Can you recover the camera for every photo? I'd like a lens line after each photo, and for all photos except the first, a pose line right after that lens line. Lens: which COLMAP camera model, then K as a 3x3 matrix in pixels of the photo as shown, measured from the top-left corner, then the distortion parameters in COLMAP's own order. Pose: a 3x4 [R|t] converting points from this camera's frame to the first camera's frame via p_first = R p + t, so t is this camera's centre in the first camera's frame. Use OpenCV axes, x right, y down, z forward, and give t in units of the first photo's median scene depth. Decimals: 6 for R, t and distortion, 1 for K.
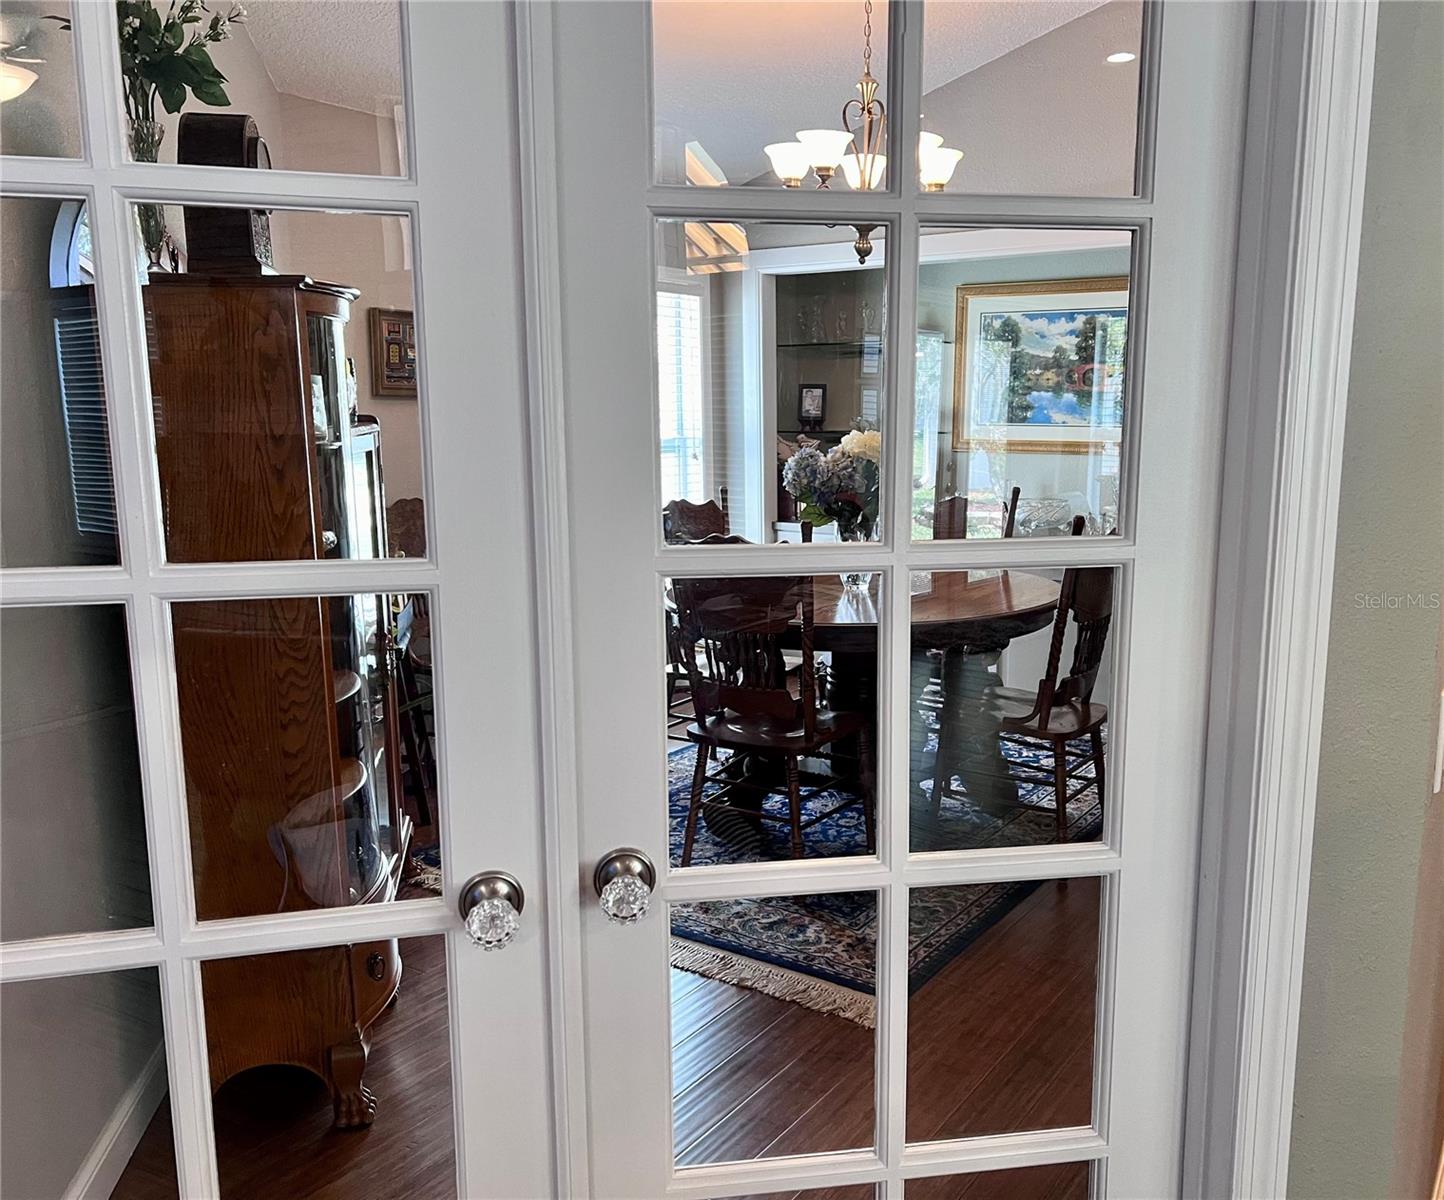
lens RADIAL K [[1196.6, 0, 807.4], [0, 1196.6, 601.5], [0, 0, 1]] dist [0.039708, -0.000858]
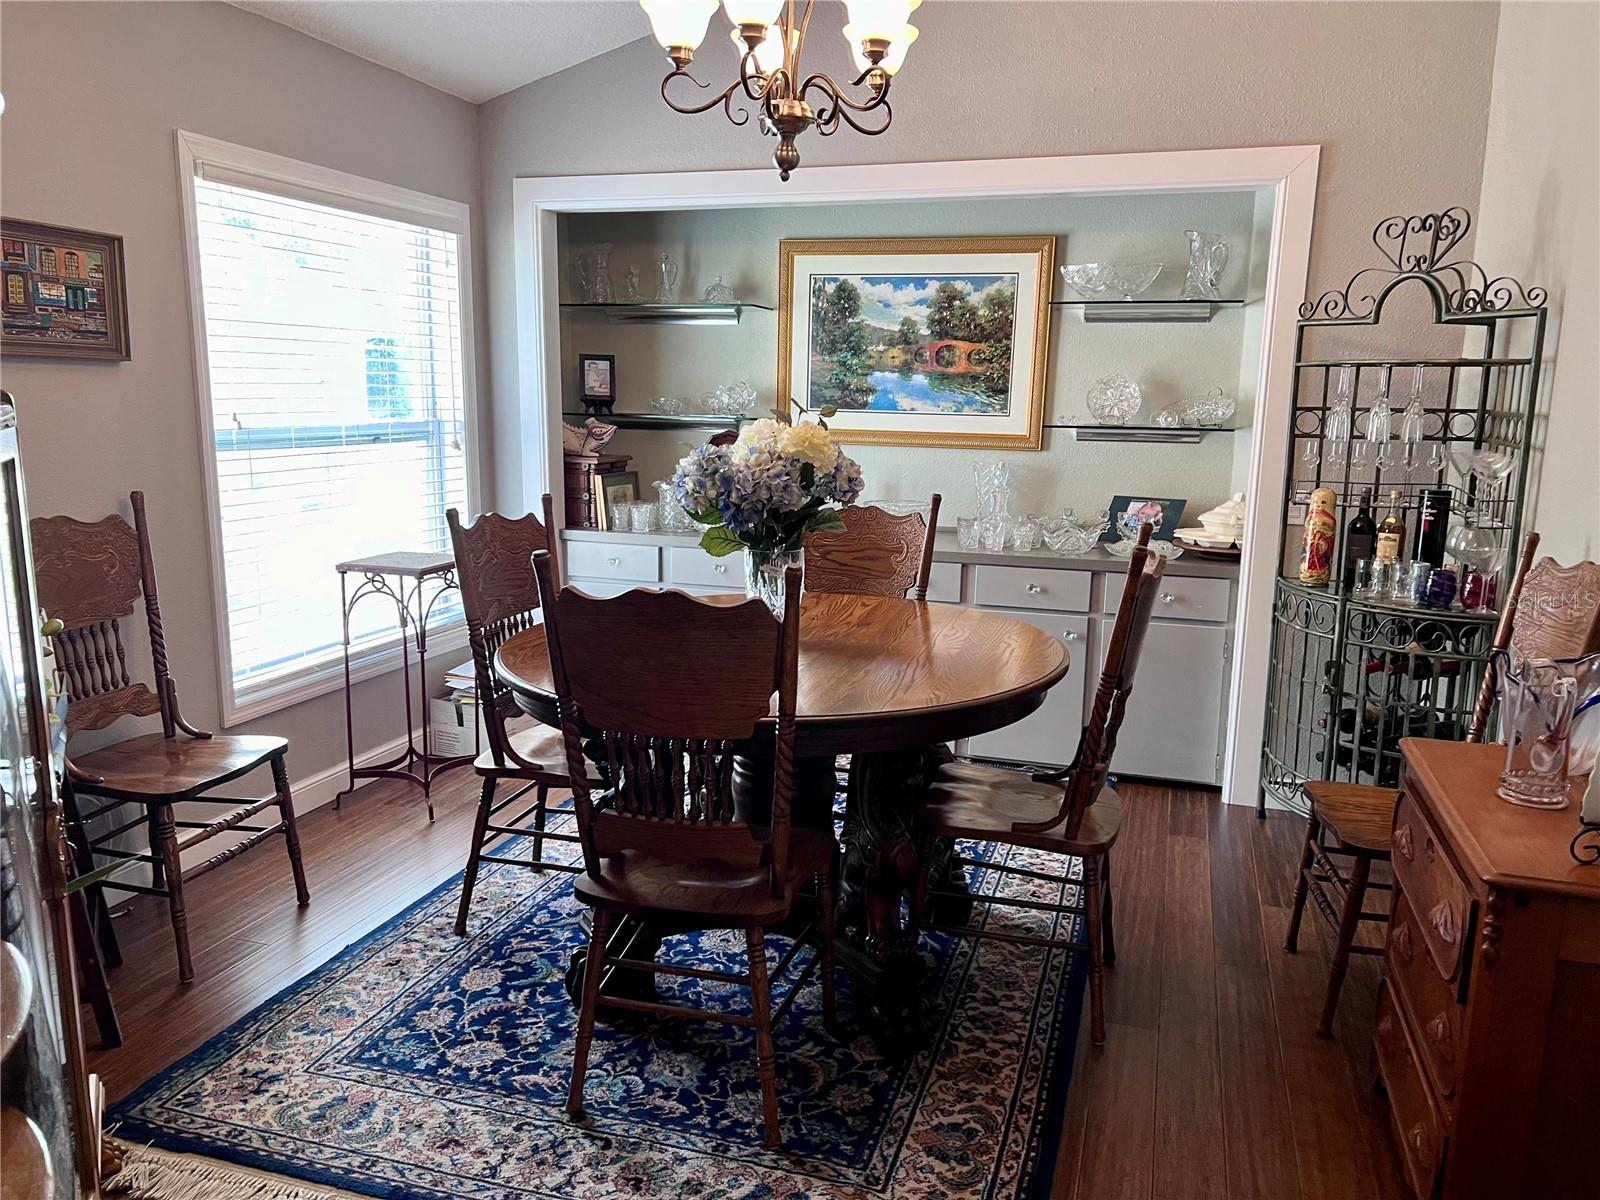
lens RADIAL K [[1200.7, 0, 797.1], [0, 1200.7, 601.3], [0, 0, 1]] dist [0.091210, -0.124536]
pose [[0.965243, -0.026721, 0.259985, -0.088545], [0.022583, 0.999566, 0.018894, -0.032017], [-0.260377, -0.012366, 0.965428, 0.202159]]
